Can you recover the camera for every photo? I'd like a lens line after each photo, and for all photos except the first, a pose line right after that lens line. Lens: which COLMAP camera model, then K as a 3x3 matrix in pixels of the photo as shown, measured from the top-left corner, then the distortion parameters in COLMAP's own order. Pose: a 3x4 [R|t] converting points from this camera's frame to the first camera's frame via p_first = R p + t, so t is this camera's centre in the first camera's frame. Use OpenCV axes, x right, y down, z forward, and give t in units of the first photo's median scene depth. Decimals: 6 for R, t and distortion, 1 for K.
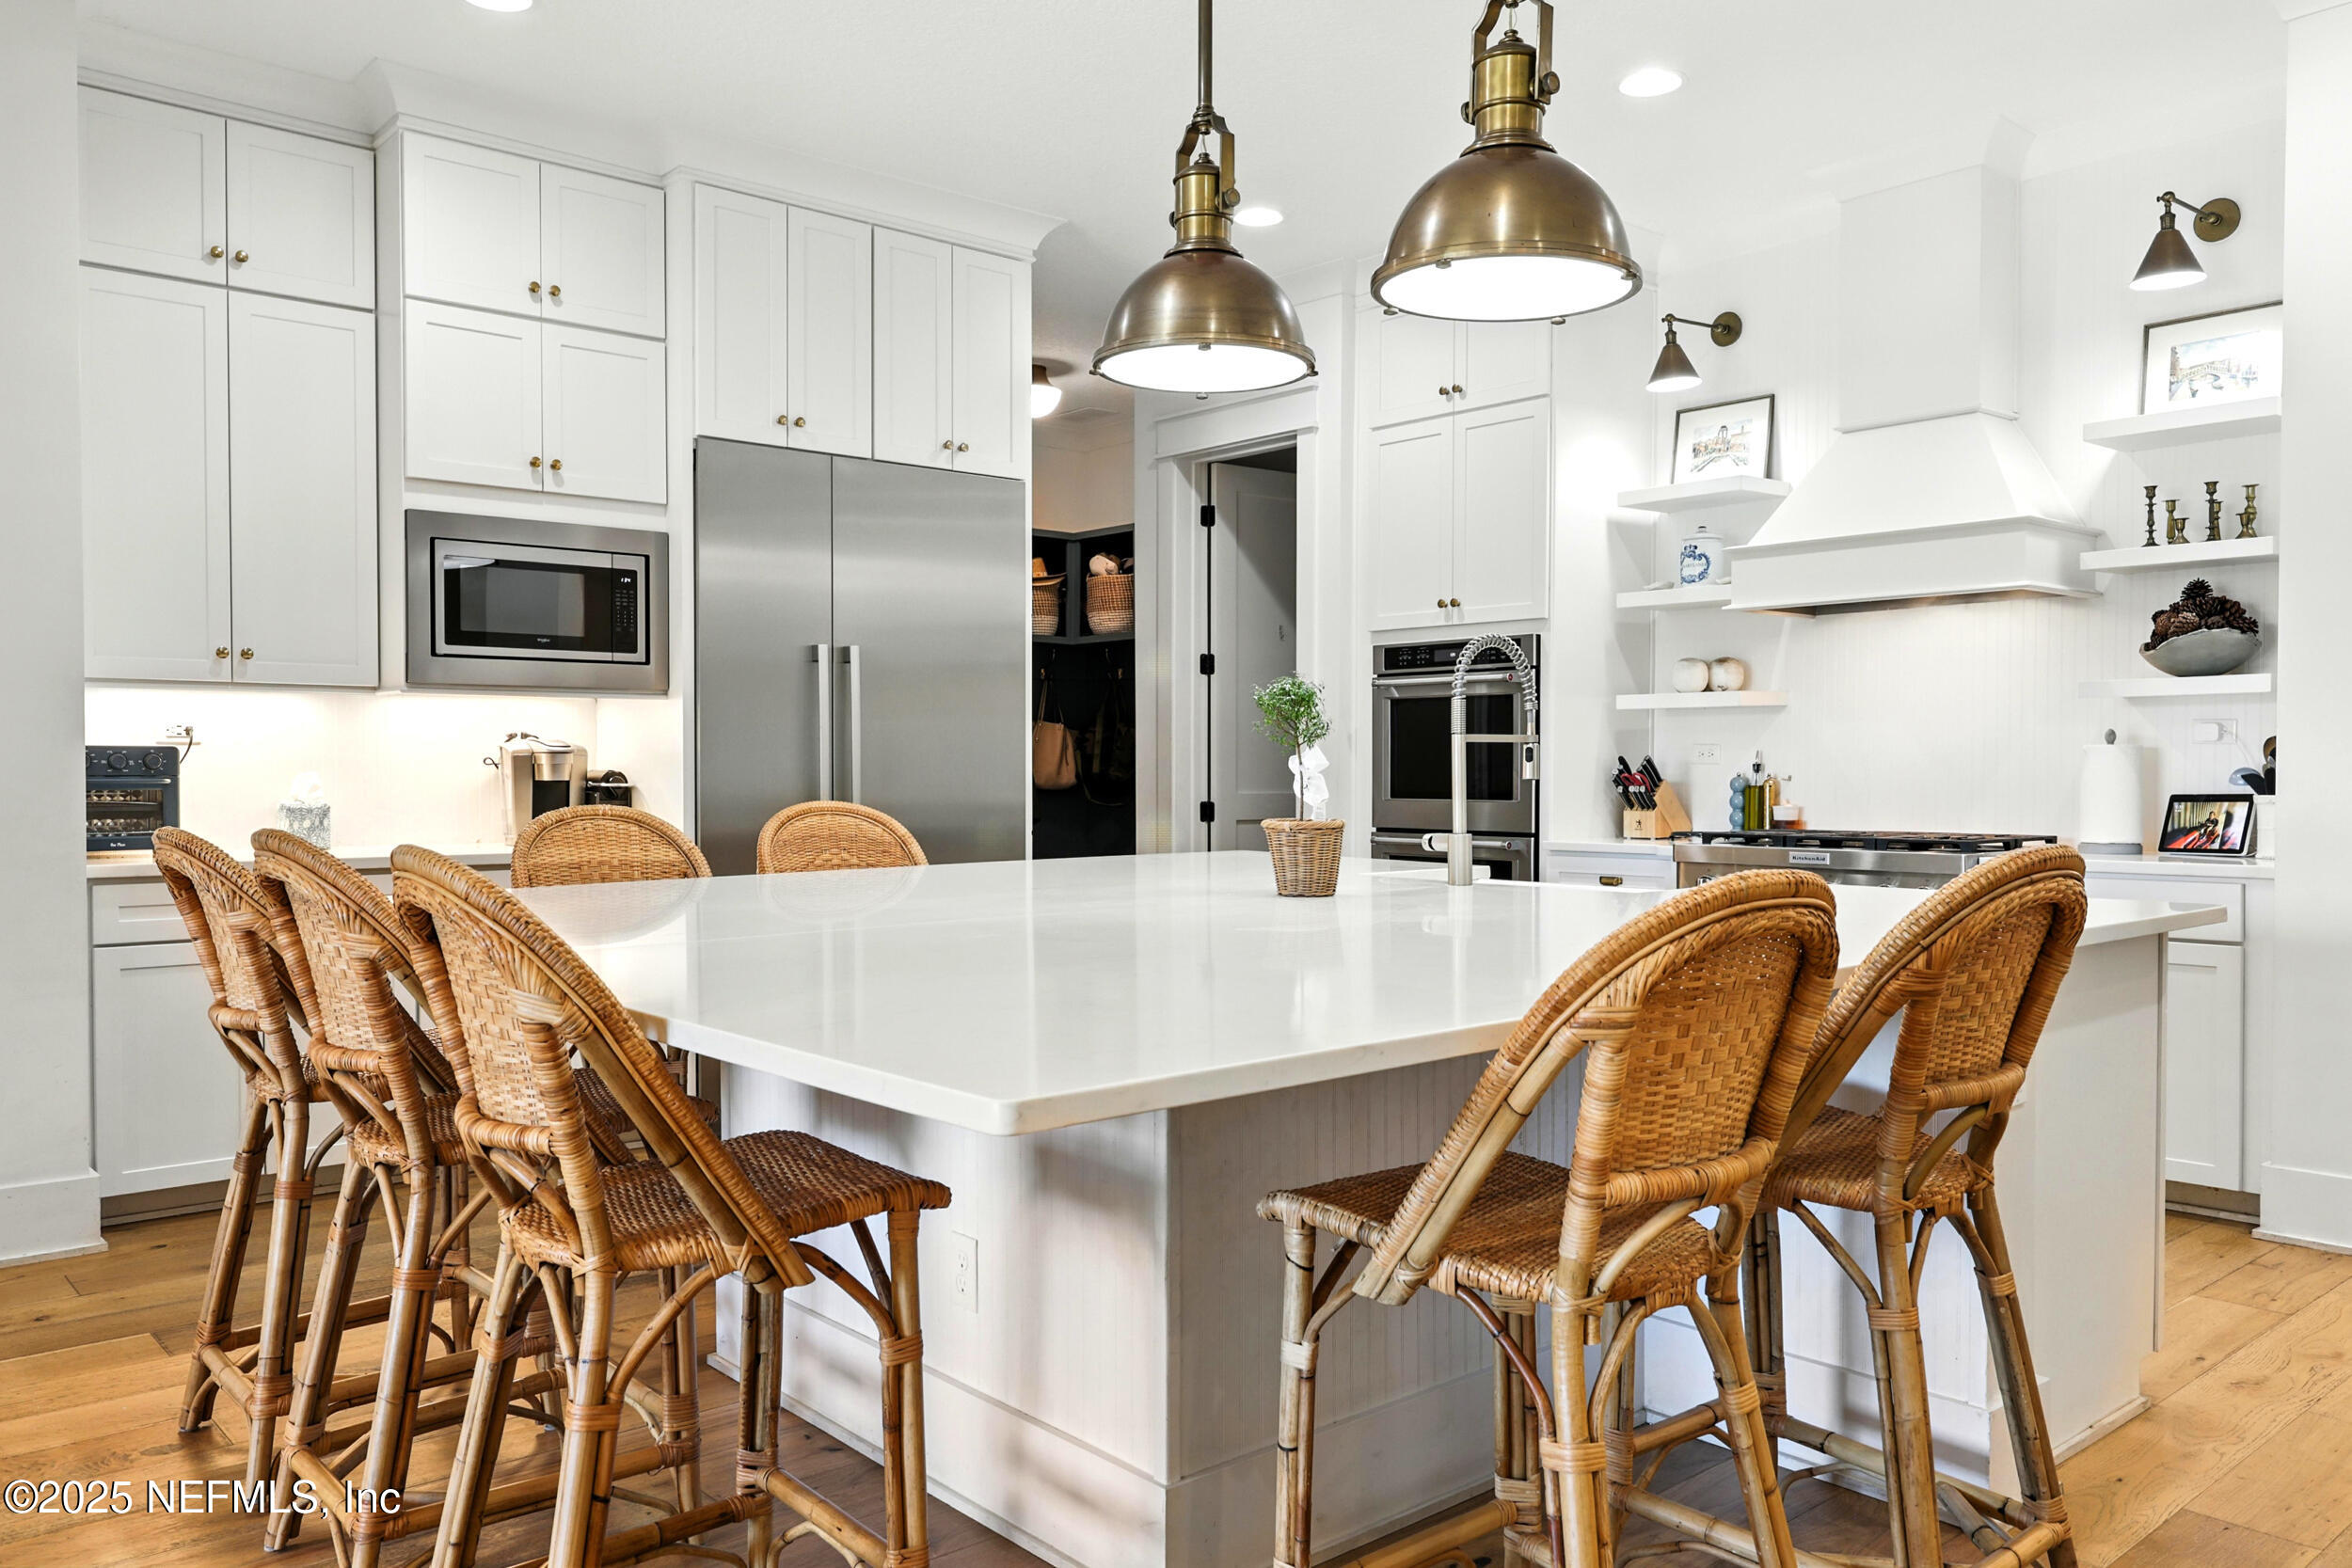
lens RADIAL K [[1716.4, 0, 1176.9], [0, 1716.4, 781.4], [0, 0, 1]] dist [-0.009535, -0.003601]
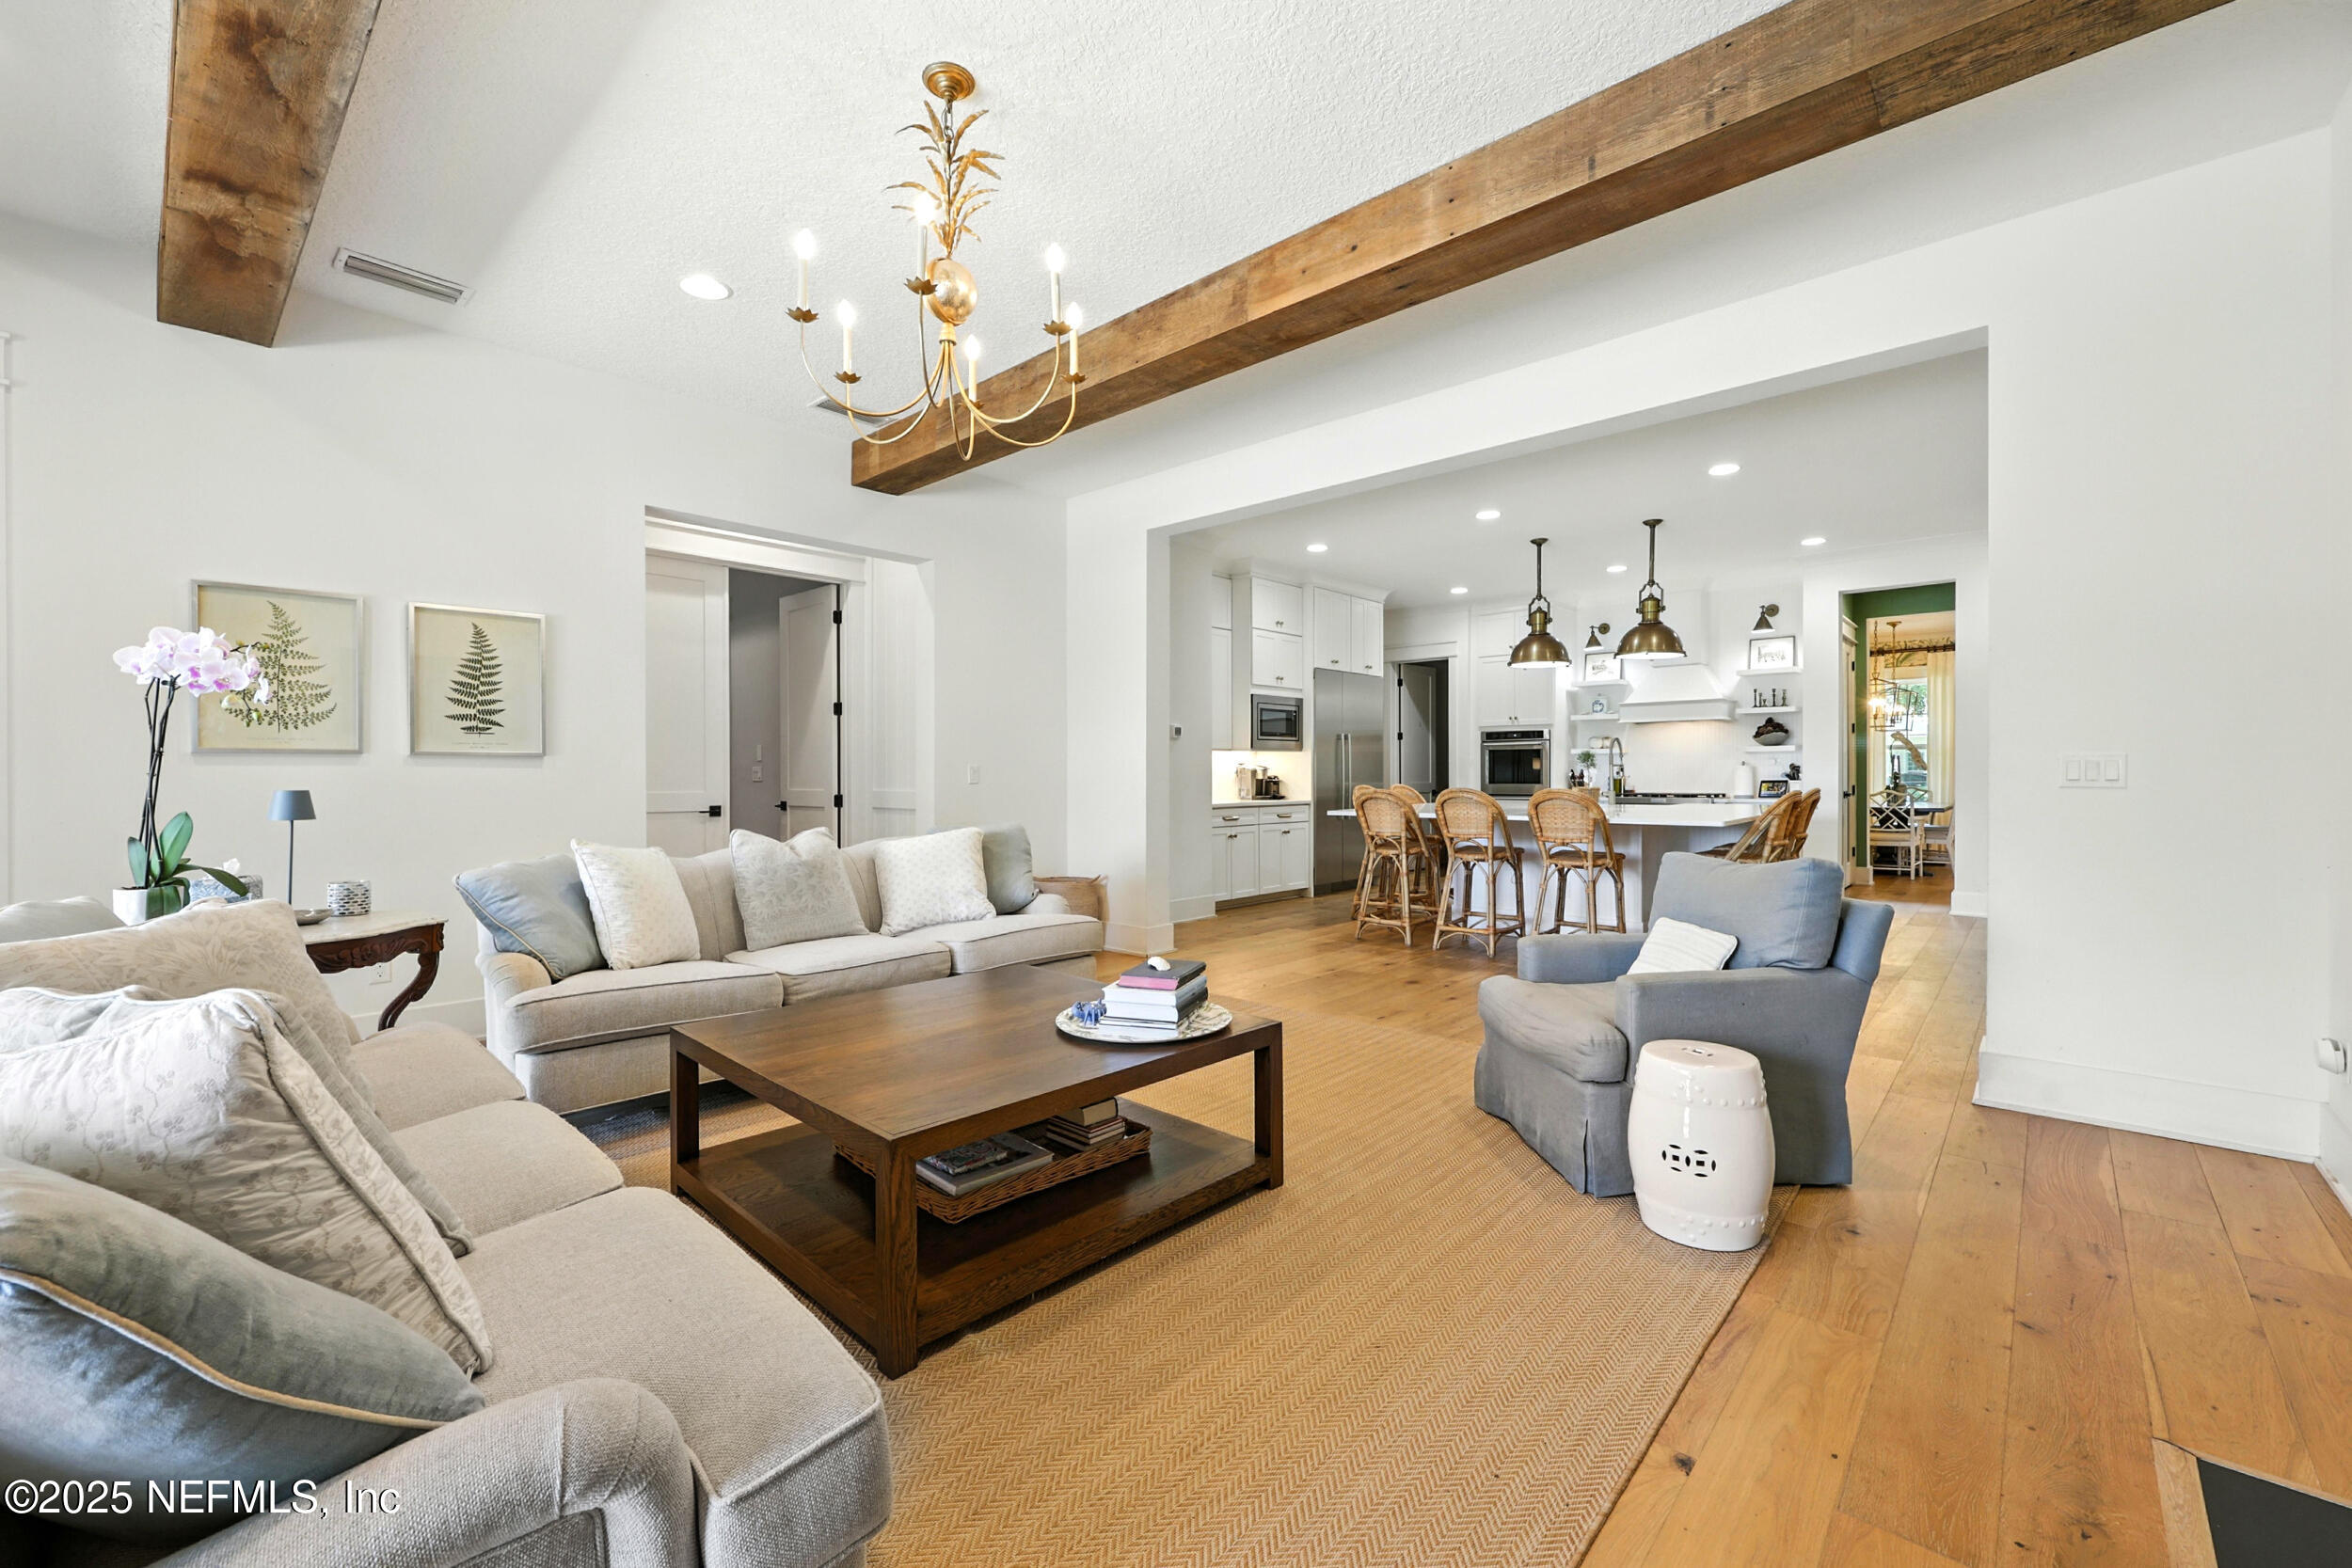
lens RADIAL K [[955.9, 0, 1174.5], [0, 955.9, 782.4], [0, 0, 1]] dist [-0.002113, 0.000592]
pose [[0.993361, -0.005517, 0.114908, -0.785947], [0.005202, 0.999982, 0.003044, 0.000118], [-0.114923, -0.002426, 0.993371, -0.745376]]
